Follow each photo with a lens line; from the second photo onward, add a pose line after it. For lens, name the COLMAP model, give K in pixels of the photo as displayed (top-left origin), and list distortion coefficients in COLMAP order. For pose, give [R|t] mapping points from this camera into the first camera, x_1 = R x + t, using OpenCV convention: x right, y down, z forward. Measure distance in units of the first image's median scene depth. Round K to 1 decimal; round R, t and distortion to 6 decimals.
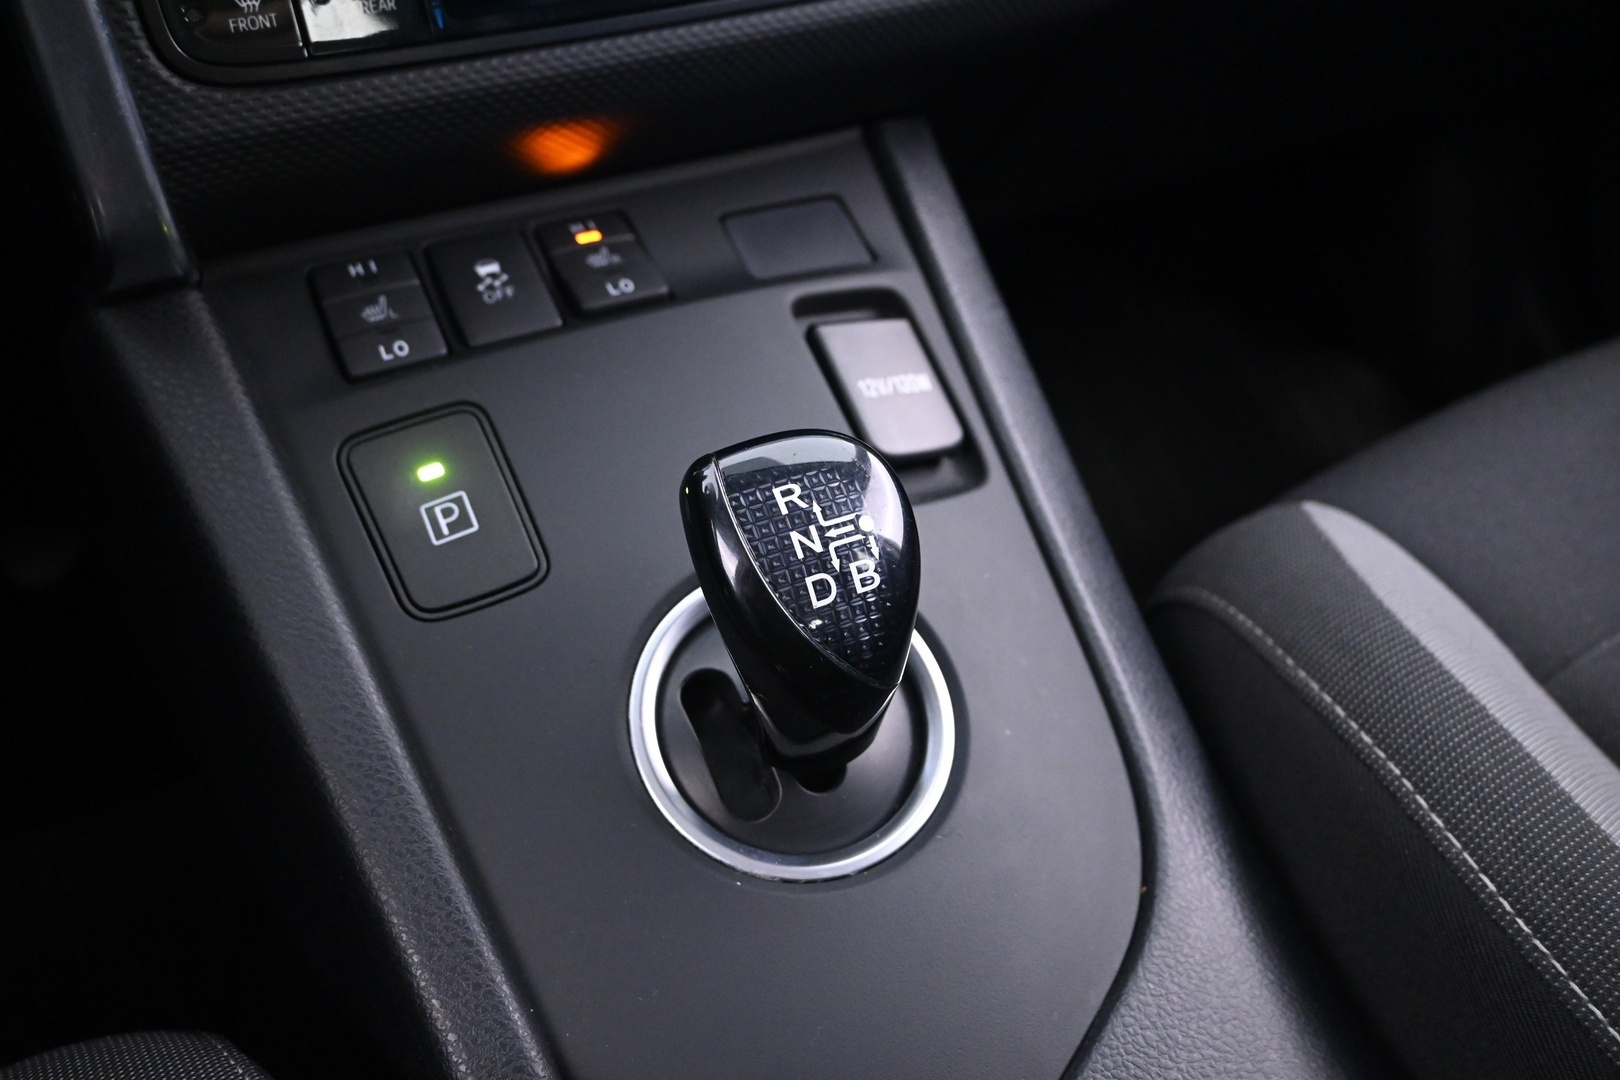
lens RADIAL K [[1404.4, 0, 810.0], [0, 1404.4, 540.0], [0, 0, 1]] dist [-0.003230, -0.016172]
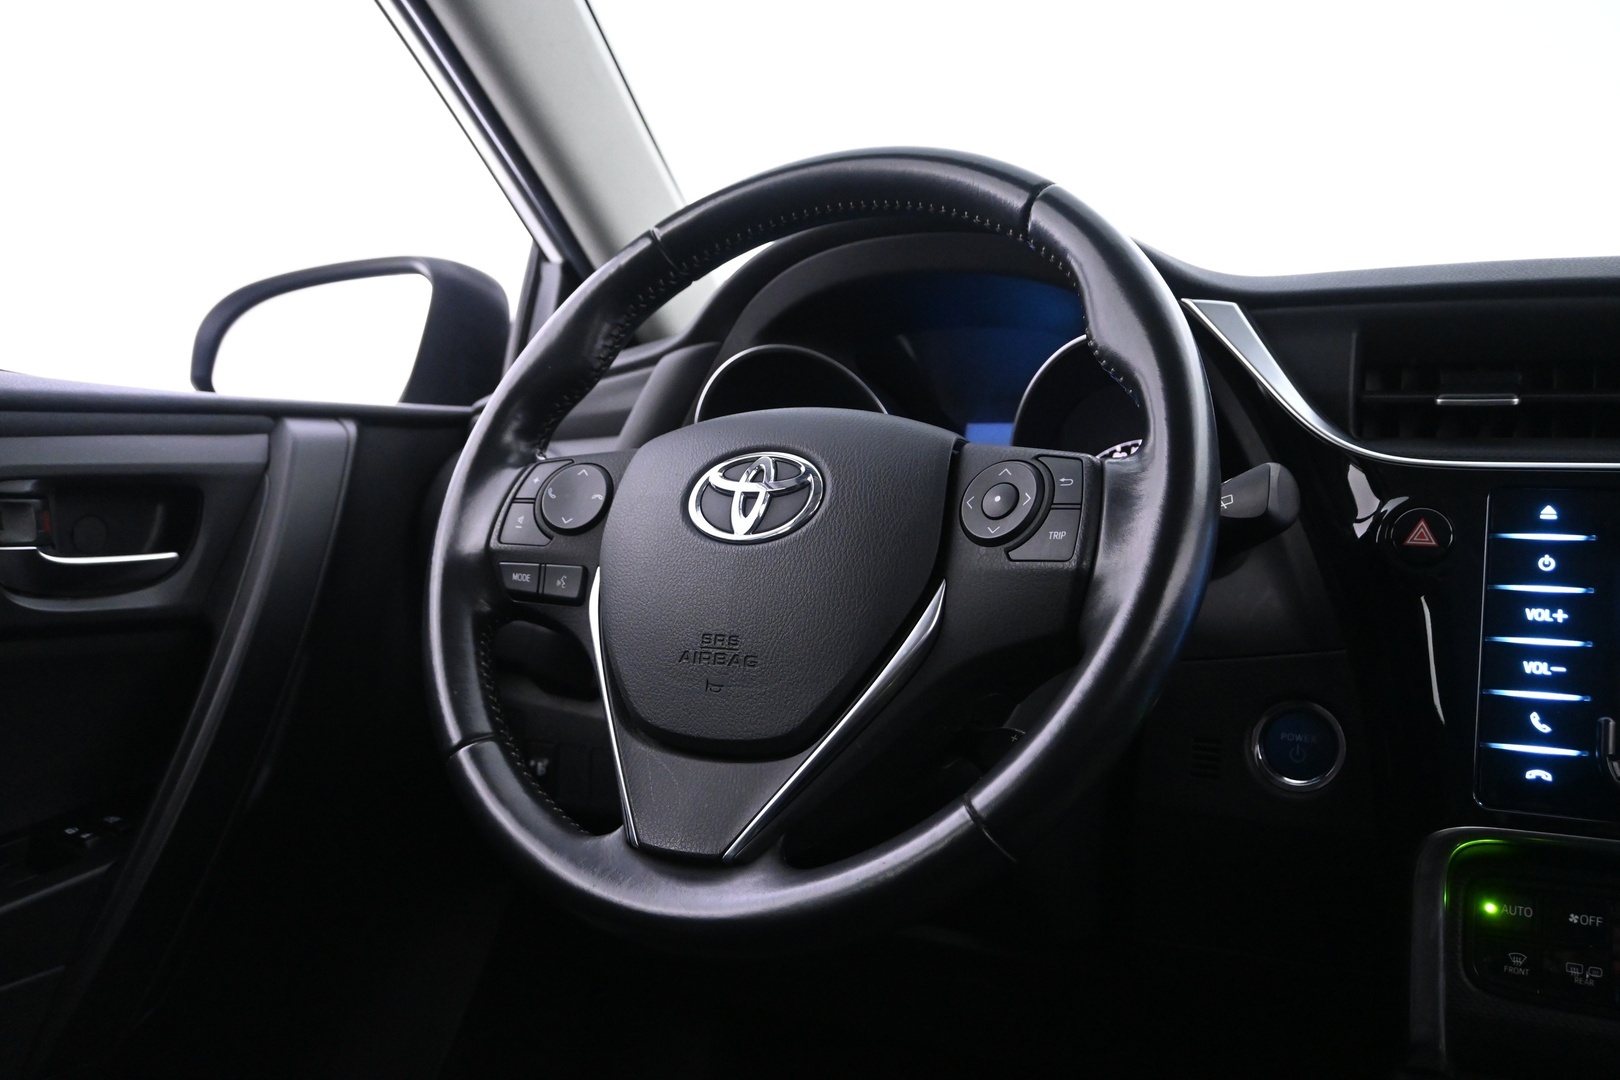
lens RADIAL K [[1404.4, 0, 810.0], [0, 1404.4, 540.0], [0, 0, 1]] dist [-0.003230, -0.016172]
pose [[0.558556, 0.061083, -0.827215, 0.604676], [-0.502921, 0.818003, -0.279181, 0.187464], [0.659611, 0.571962, 0.487620, -0.929983]]
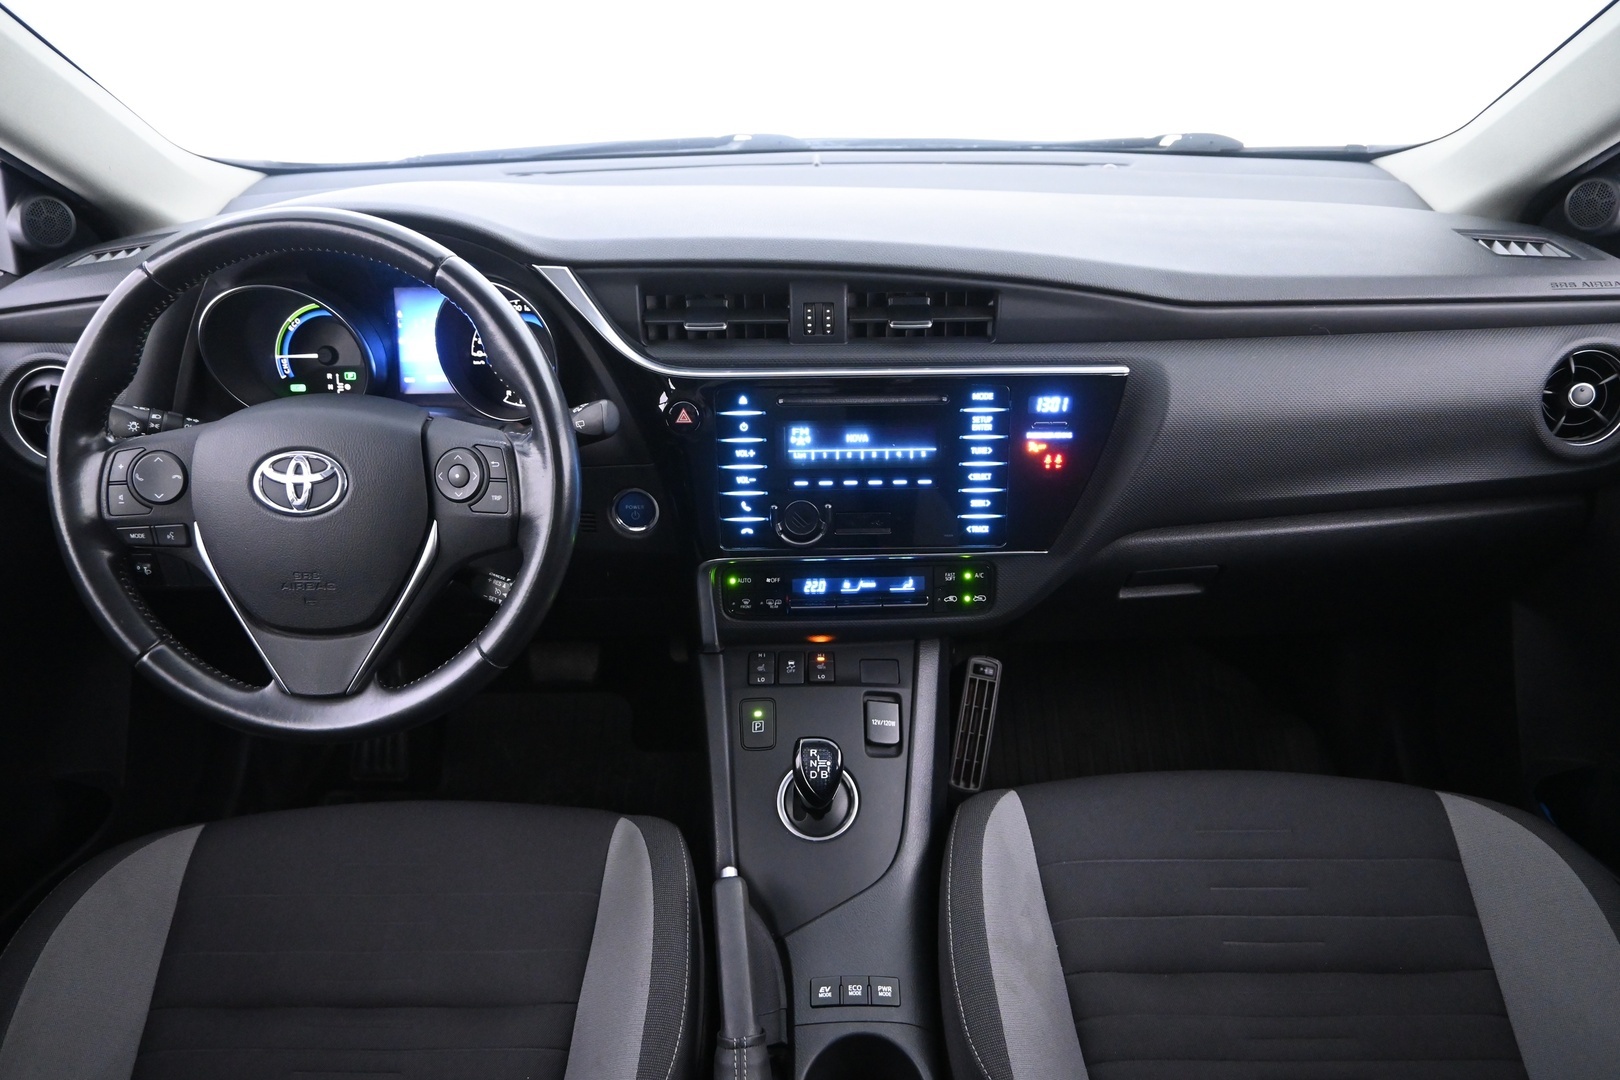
lens RADIAL K [[1104.9, 0, 810.0], [0, 1104.9, 540.0], [0, 0, 1]] dist [0.001873, -0.001238]
pose [[0.883756, 0.243389, -0.399671, 0.972783], [-0.274034, 0.961503, -0.020418, -0.480764], [0.379315, 0.127568, 0.916431, -1.858244]]
